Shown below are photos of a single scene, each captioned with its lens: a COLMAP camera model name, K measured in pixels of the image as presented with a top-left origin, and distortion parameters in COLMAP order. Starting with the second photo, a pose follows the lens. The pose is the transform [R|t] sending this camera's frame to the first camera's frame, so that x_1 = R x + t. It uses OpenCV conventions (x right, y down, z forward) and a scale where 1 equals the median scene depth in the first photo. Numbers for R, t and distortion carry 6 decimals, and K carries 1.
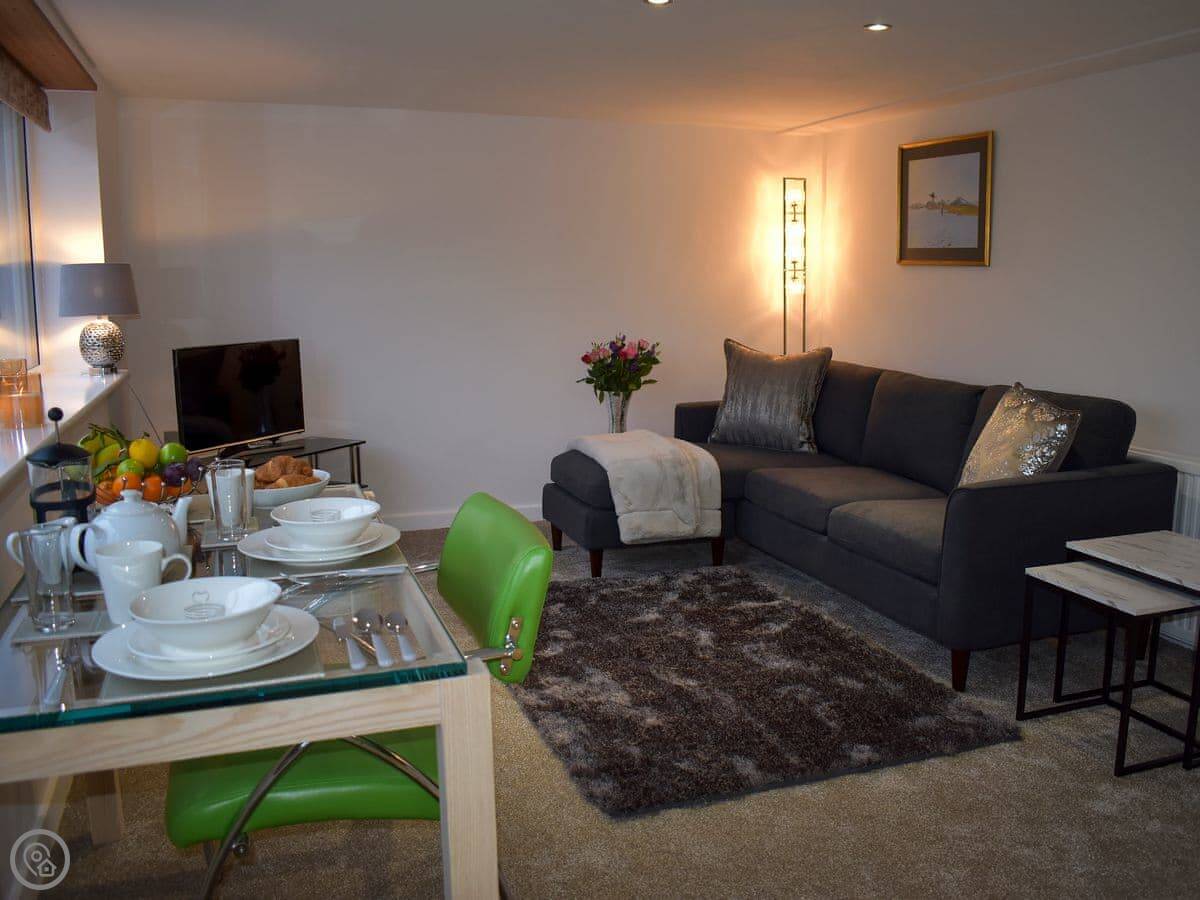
lens RADIAL K [[1103.7, 0, 600.0], [0, 1103.7, 450.0], [0, 0, 1]] dist [-0.069928, -0.001070]
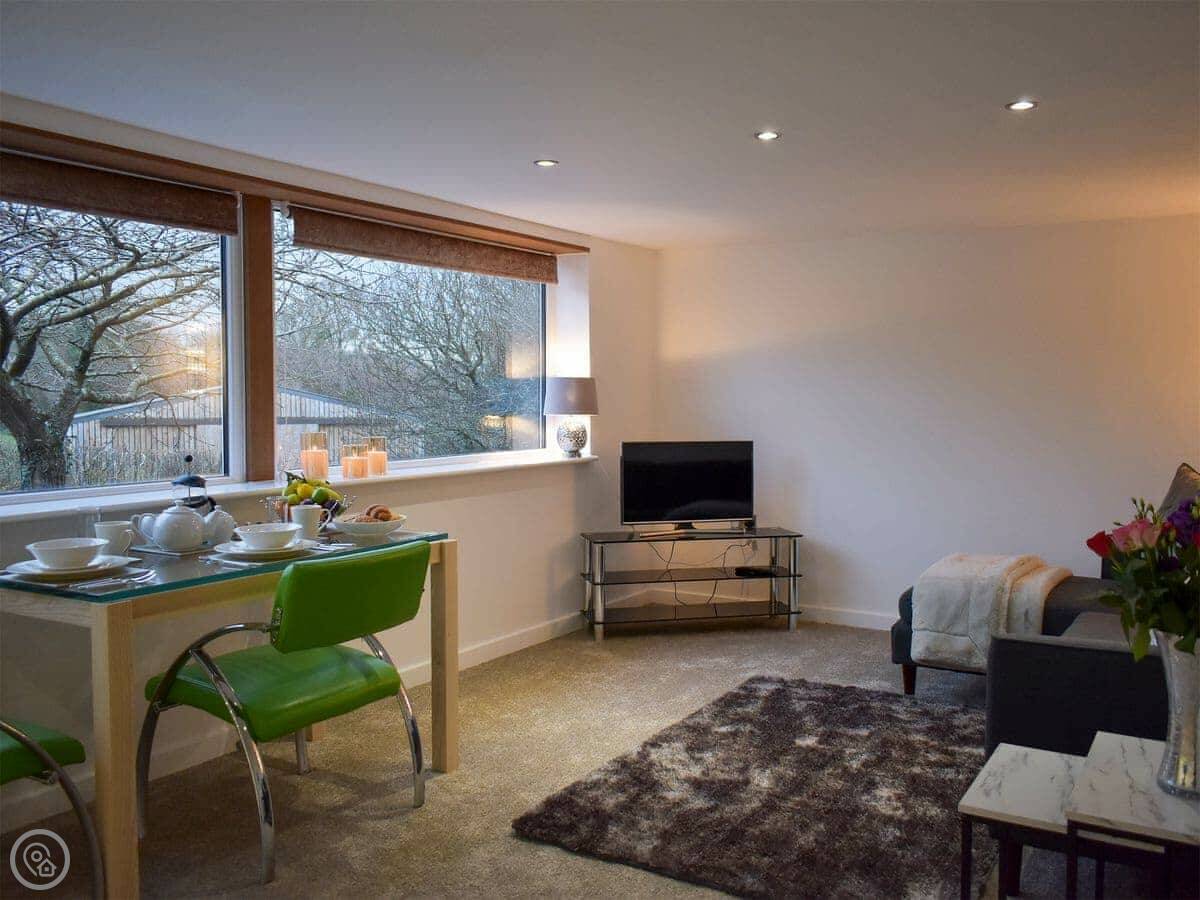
lens RADIAL K [[1103.7, 0, 600.0], [0, 1103.7, 450.0], [0, 0, 1]] dist [-0.069928, -0.001070]
pose [[0.587915, 0.042796, -0.807790, 0.690136], [-0.123349, 0.991665, -0.037237, -0.032468], [0.799463, 0.121532, 0.588293, 0.216490]]
